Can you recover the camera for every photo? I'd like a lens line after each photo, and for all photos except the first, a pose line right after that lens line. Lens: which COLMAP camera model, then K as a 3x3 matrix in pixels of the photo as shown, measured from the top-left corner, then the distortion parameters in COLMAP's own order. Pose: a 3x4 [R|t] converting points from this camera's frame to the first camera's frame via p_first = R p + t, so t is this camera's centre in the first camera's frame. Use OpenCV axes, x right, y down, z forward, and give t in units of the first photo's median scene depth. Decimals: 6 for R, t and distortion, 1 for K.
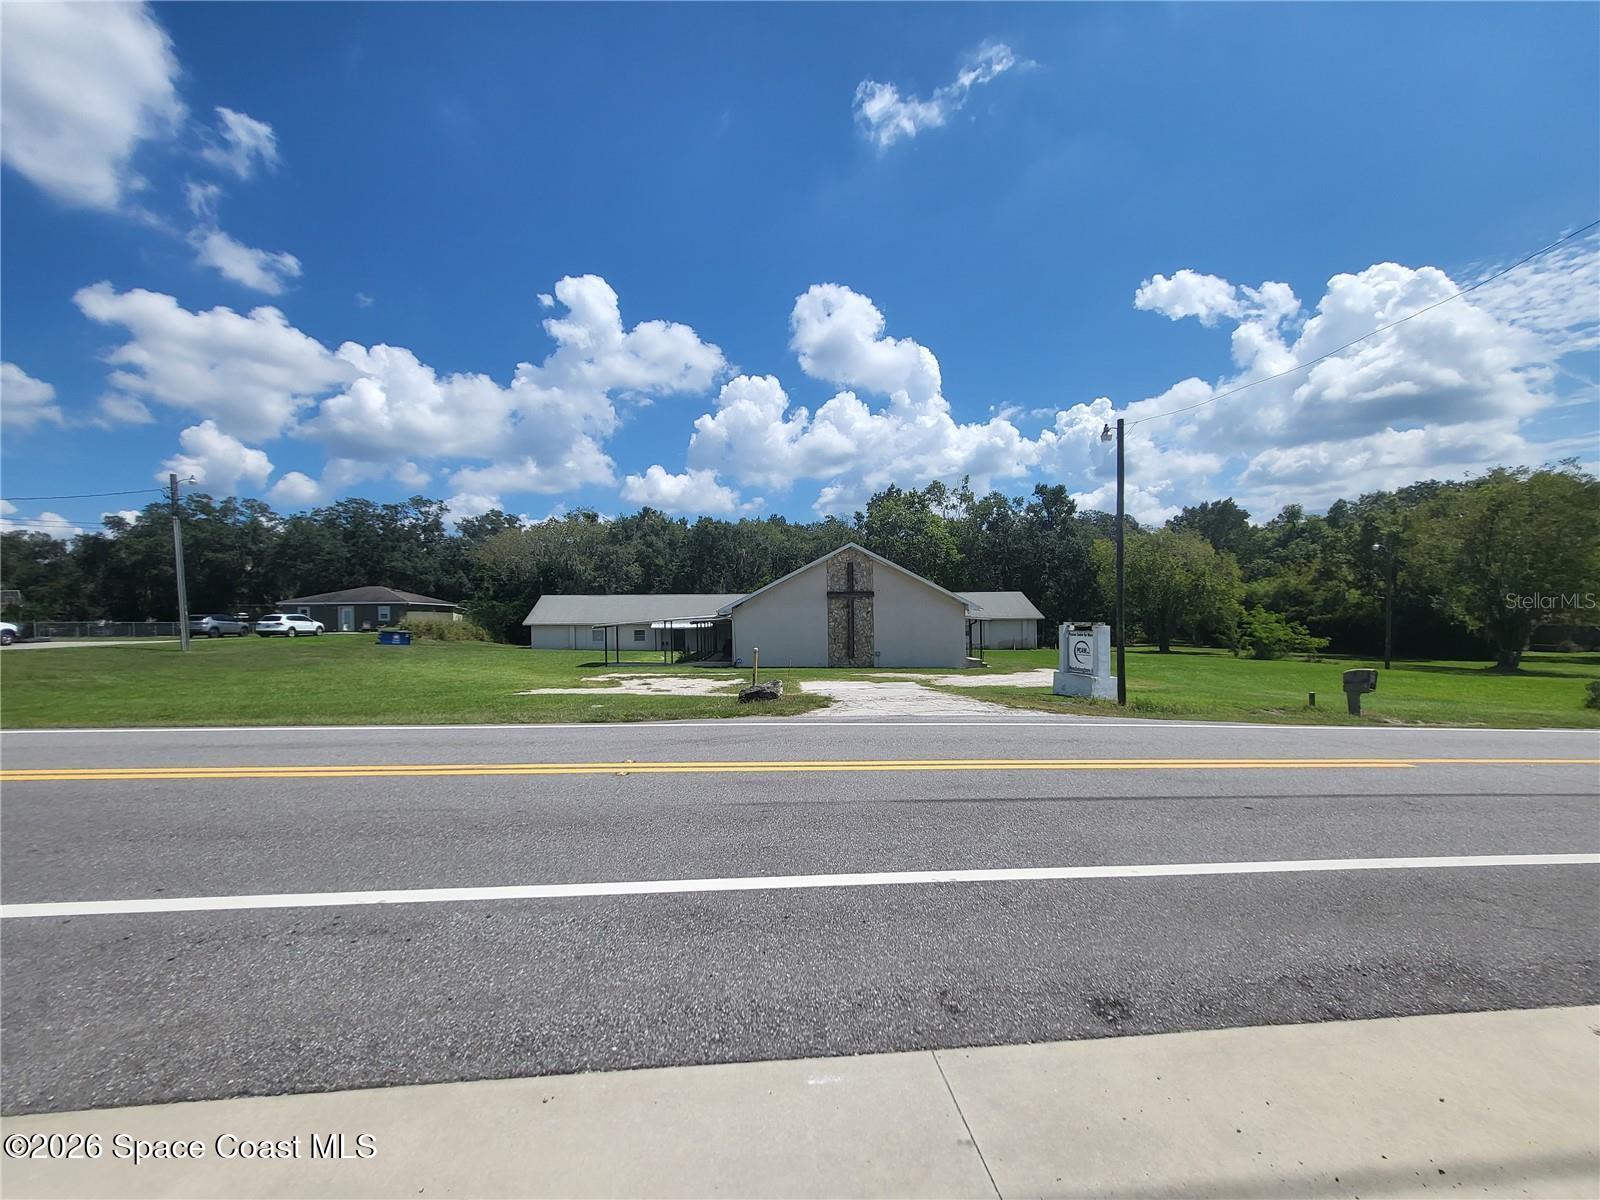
lens RADIAL K [[618.7, 0, 812.2], [0, 618.7, 608.2], [0, 0, 1]] dist [0.000191, 0.000154]
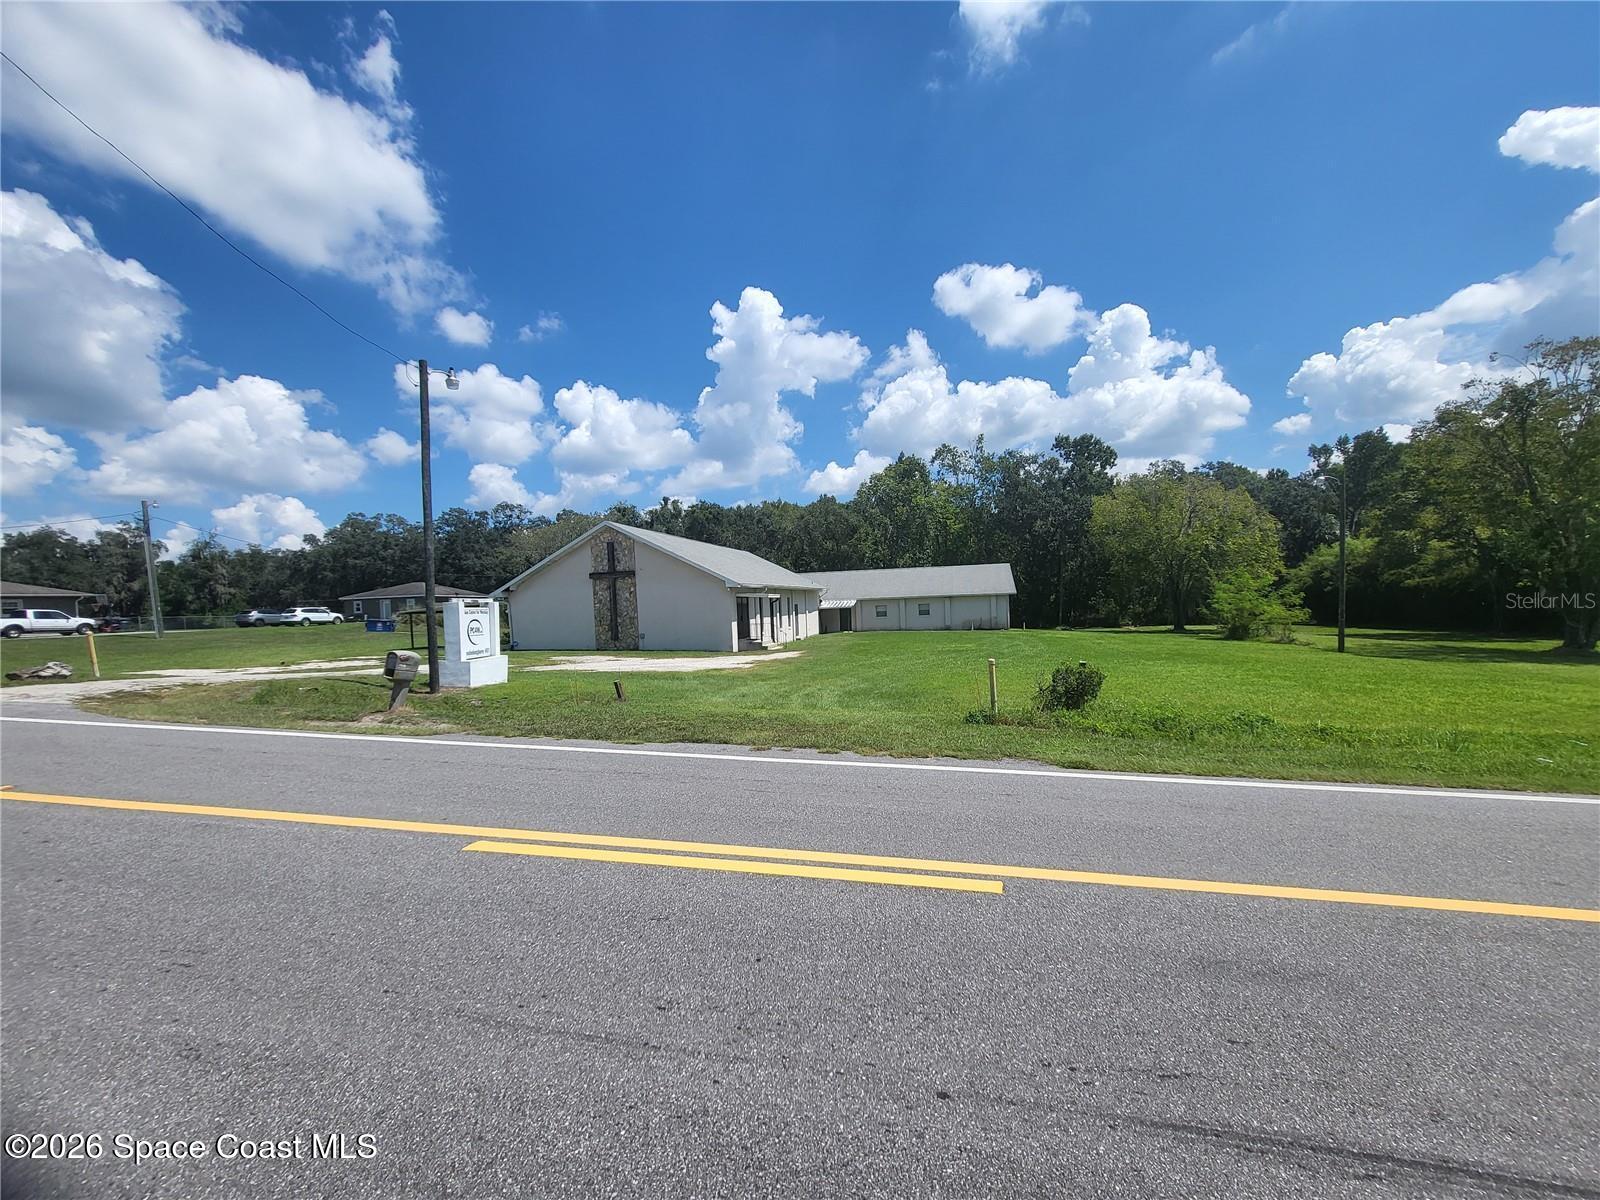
lens RADIAL K [[618.7, 0, 812.2], [0, 618.7, 608.2], [0, 0, 1]] dist [0.000191, 0.000154]
pose [[0.953026, -0.021261, -0.302142, 0.505631], [0.029562, 0.999300, 0.022927, 0.013206], [0.301443, -0.030782, 0.952987, 0.130356]]
